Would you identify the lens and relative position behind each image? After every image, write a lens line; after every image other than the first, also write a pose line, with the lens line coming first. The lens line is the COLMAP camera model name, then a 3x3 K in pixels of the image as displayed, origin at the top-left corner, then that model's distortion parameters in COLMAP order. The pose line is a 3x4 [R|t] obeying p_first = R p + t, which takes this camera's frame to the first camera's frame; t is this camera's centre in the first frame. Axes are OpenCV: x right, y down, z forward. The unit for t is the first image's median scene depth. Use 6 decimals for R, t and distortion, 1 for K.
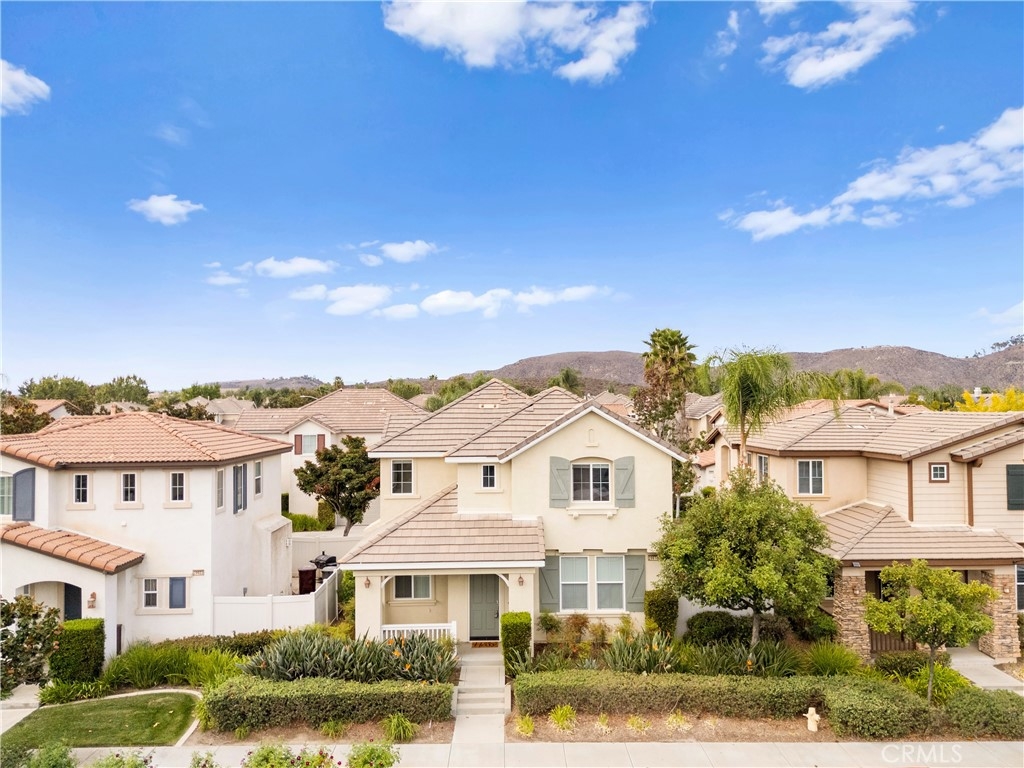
lens RADIAL K [[759.6, 0, 523.4], [0, 759.6, 385.4], [0, 0, 1]] dist [0.055938, -0.045734]
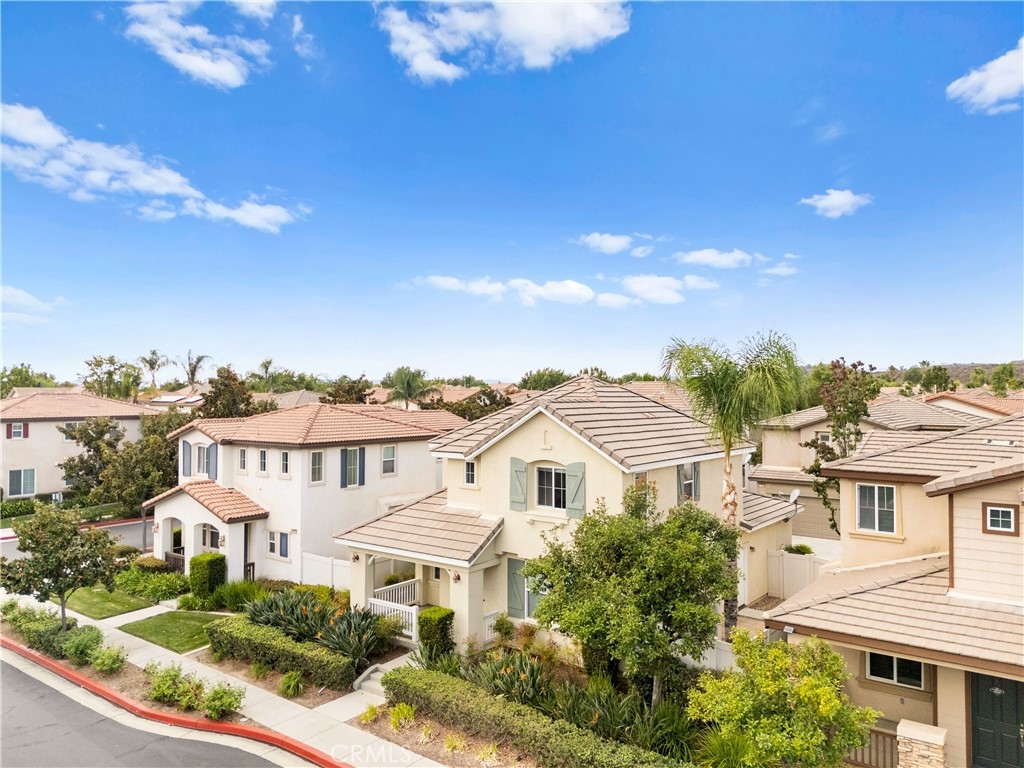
lens RADIAL K [[759.6, 0, 523.4], [0, 759.6, 385.4], [0, 0, 1]] dist [0.055938, -0.045734]
pose [[0.777853, 0.002359, -0.628442, 0.644730], [0.009014, 0.999848, 0.014911, -0.010992], [0.628382, -0.017263, 0.777714, 0.259401]]
